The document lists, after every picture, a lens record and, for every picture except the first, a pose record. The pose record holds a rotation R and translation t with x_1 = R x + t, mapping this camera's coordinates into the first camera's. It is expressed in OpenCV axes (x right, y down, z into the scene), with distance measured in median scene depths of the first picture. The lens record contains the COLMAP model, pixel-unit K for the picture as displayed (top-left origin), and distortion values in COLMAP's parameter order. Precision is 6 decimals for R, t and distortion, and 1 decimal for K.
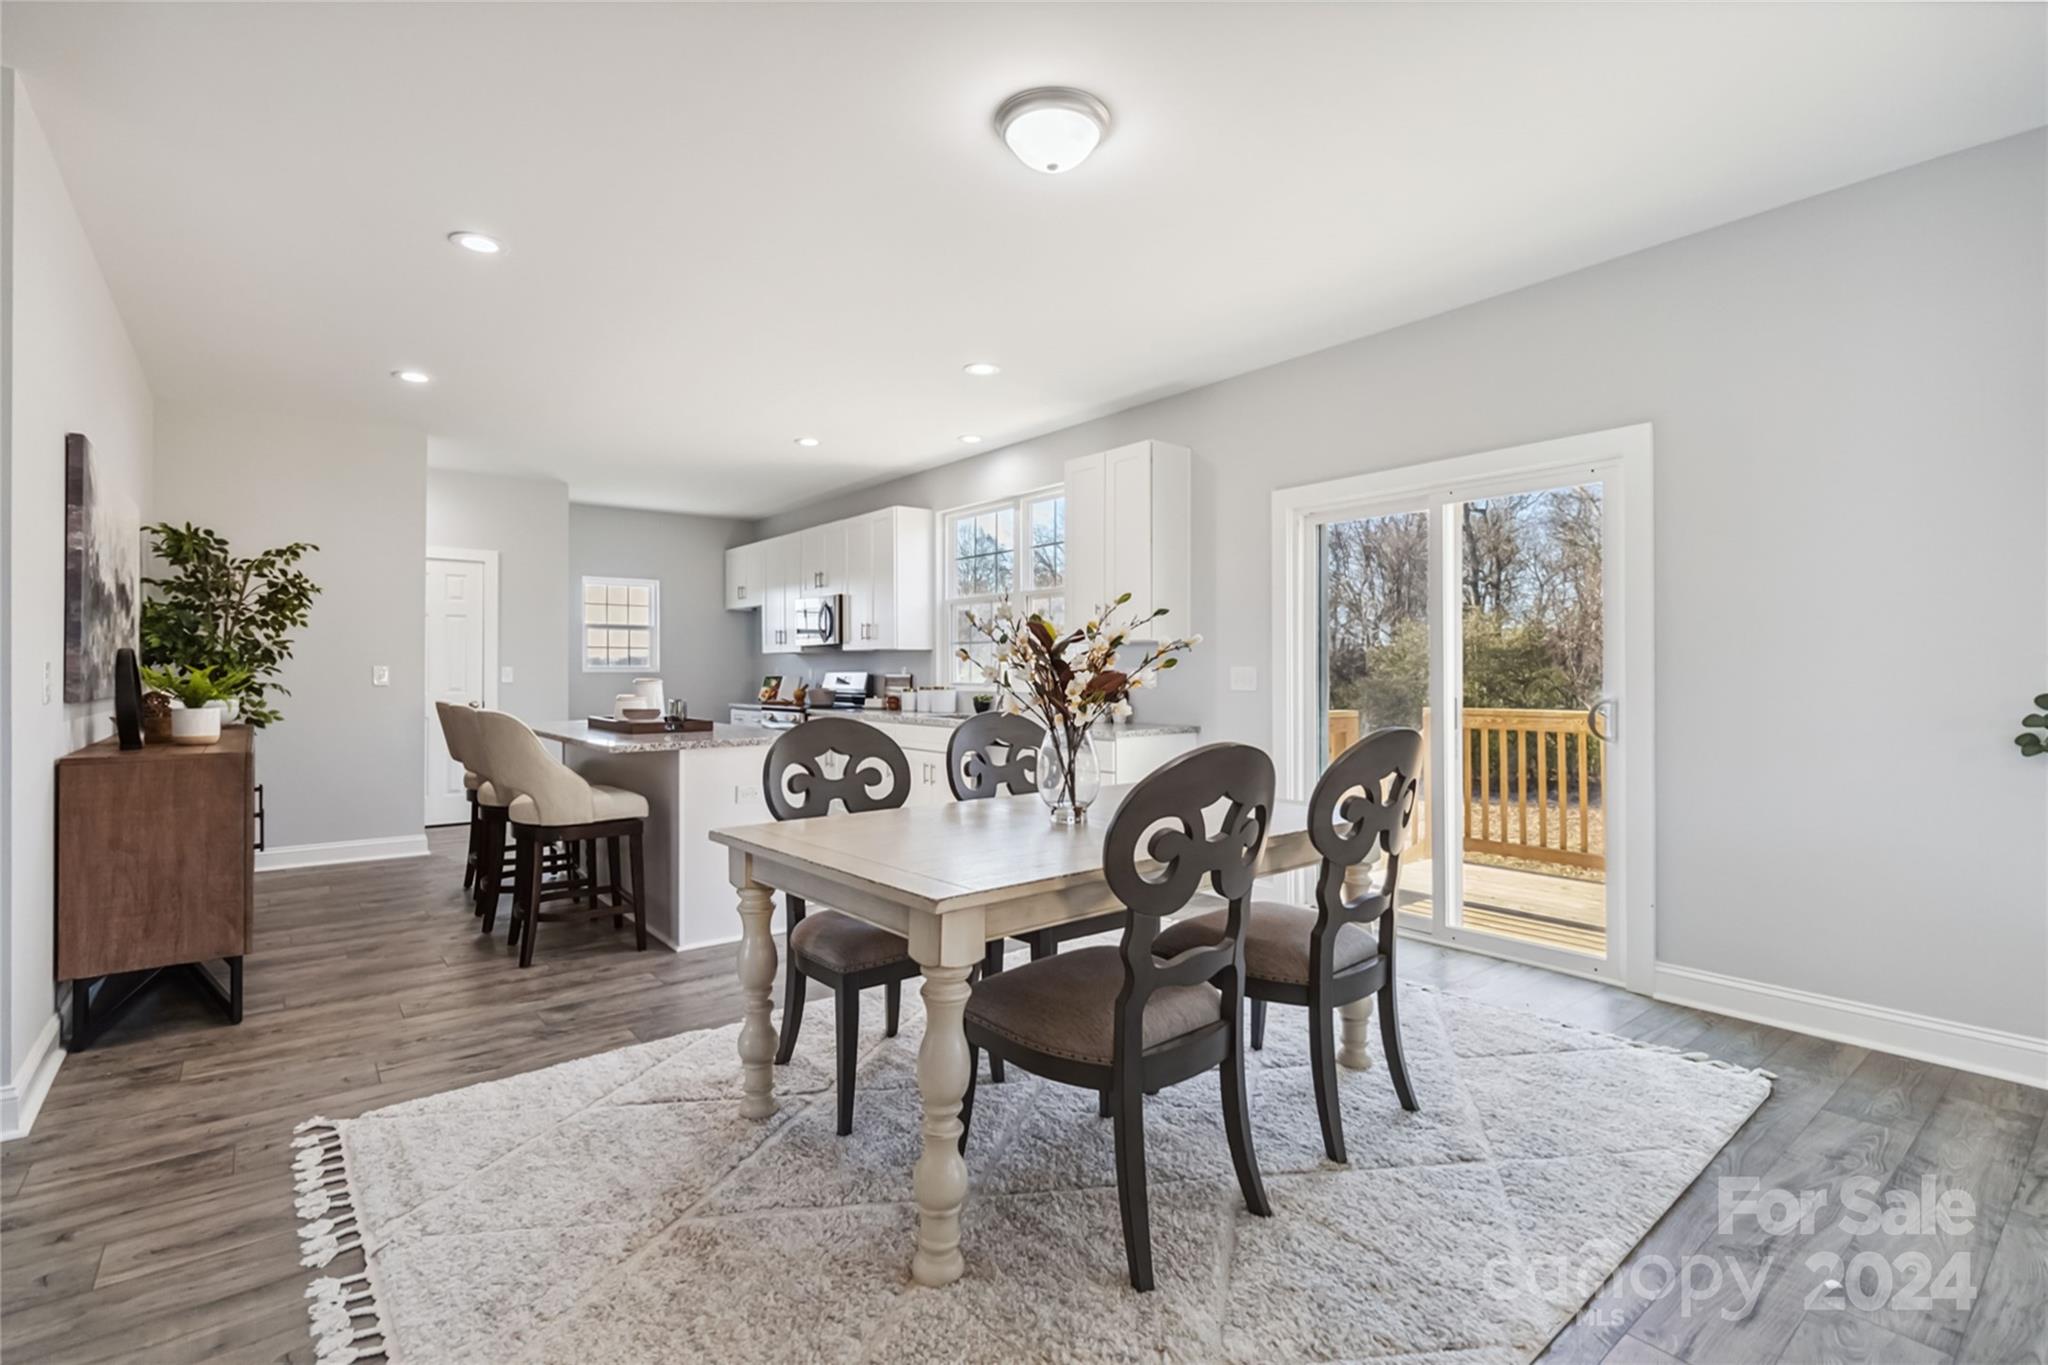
lens RADIAL K [[929.0, 0, 1020.5], [0, 929.0, 670.1], [0, 0, 1]] dist [-0.003254, -0.000007]
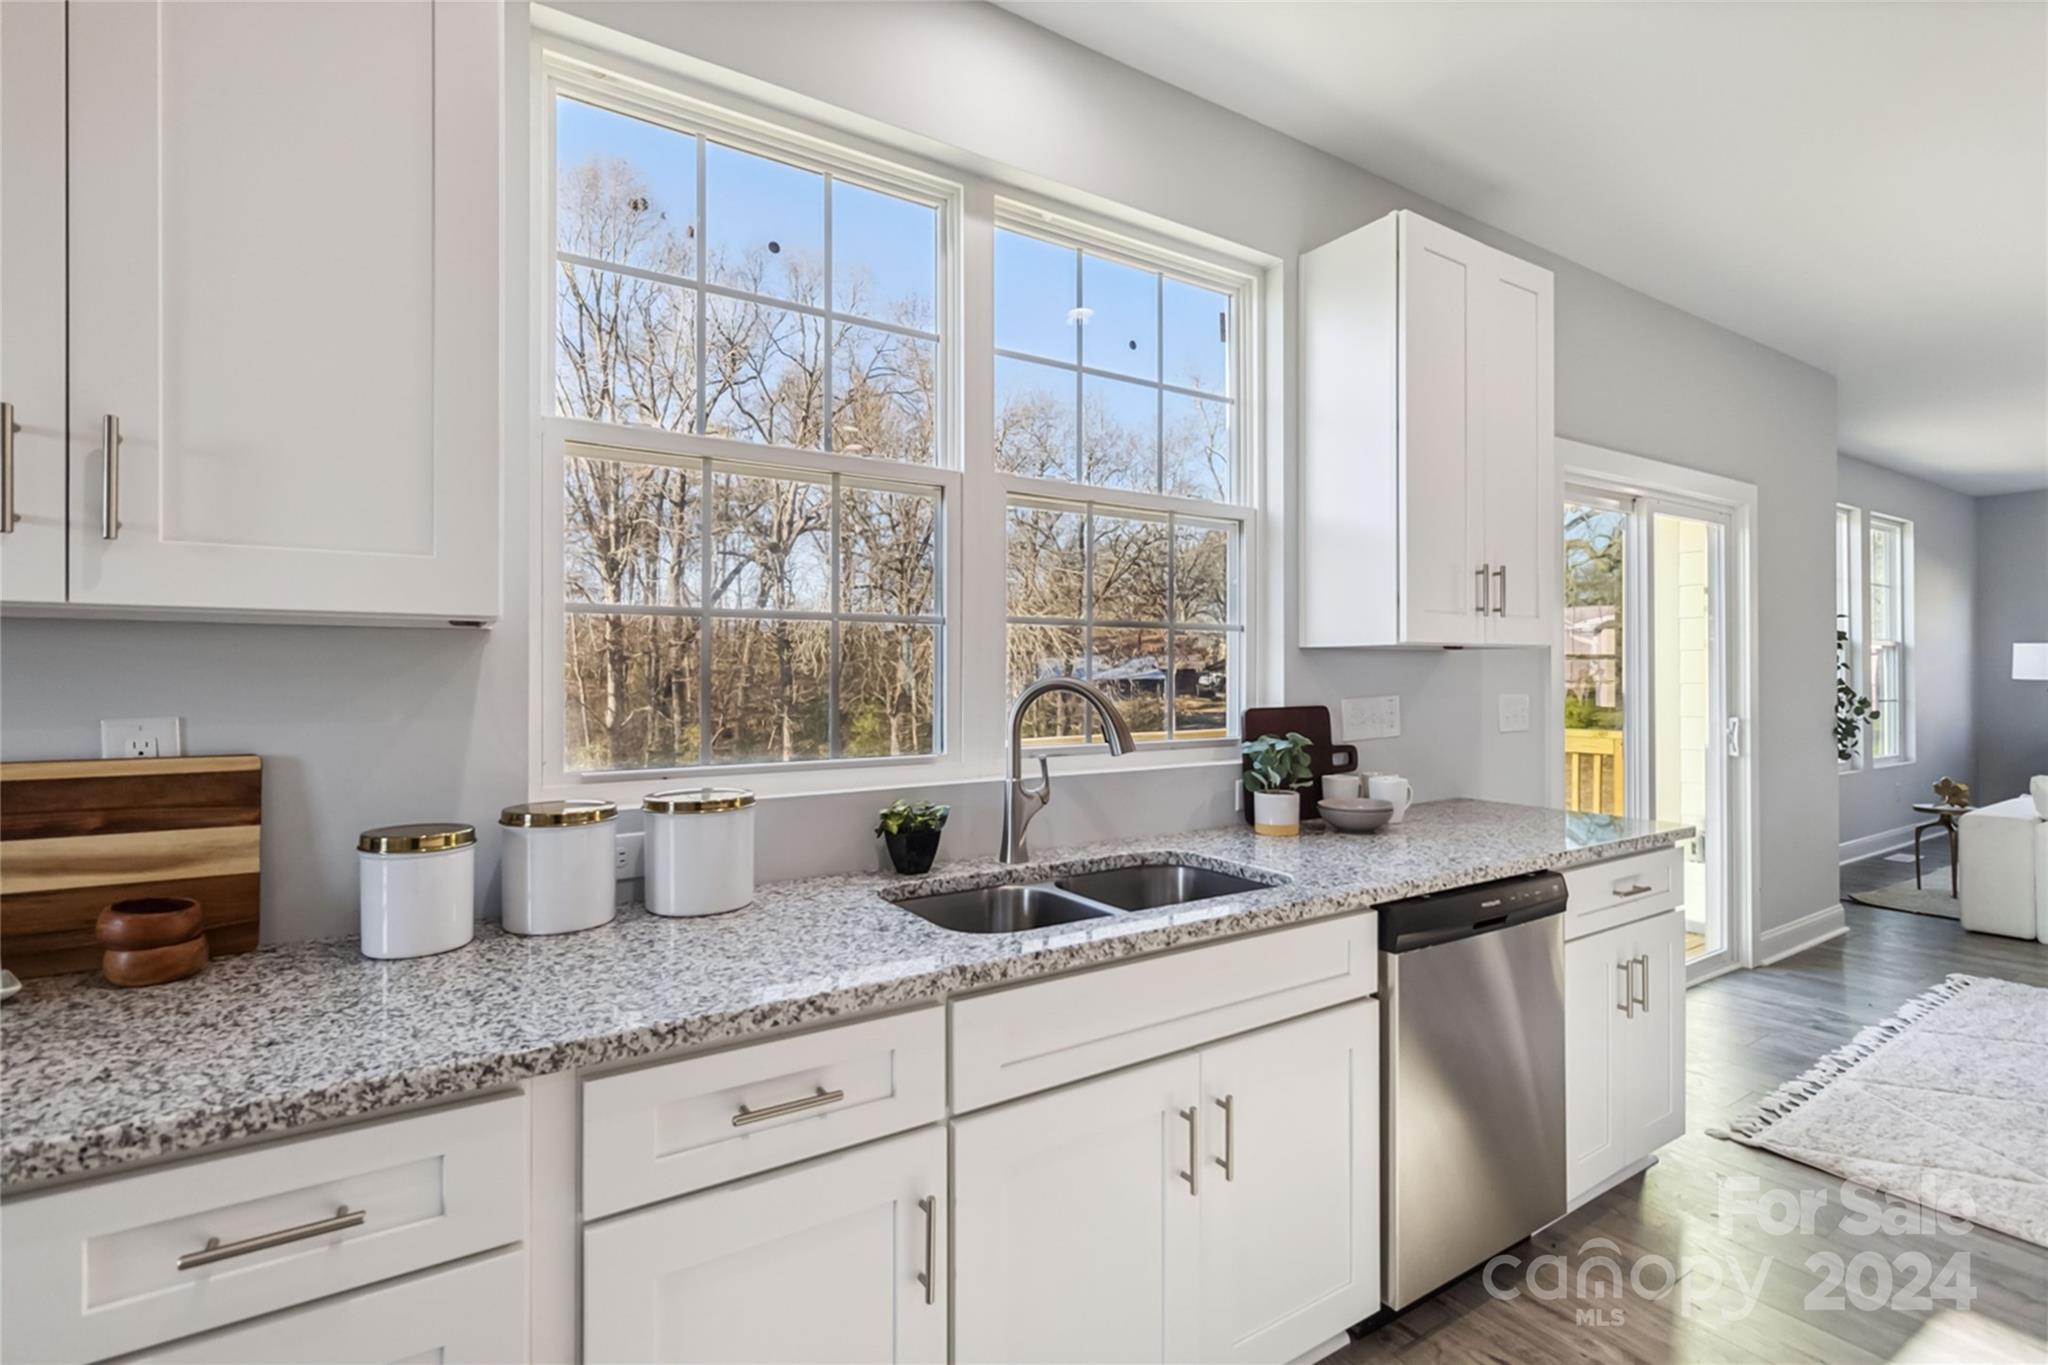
lens RADIAL K [[954.7, 0, 1024.0], [0, 954.7, 682.5], [0, 0, 1]] dist [-0.015465, 0.000002]
pose [[0.103175, -0.006463, 0.994642, -0.388353], [0.001140, 0.999979, 0.006379, -0.014721], [-0.994663, 0.000476, 0.103180, 1.110840]]
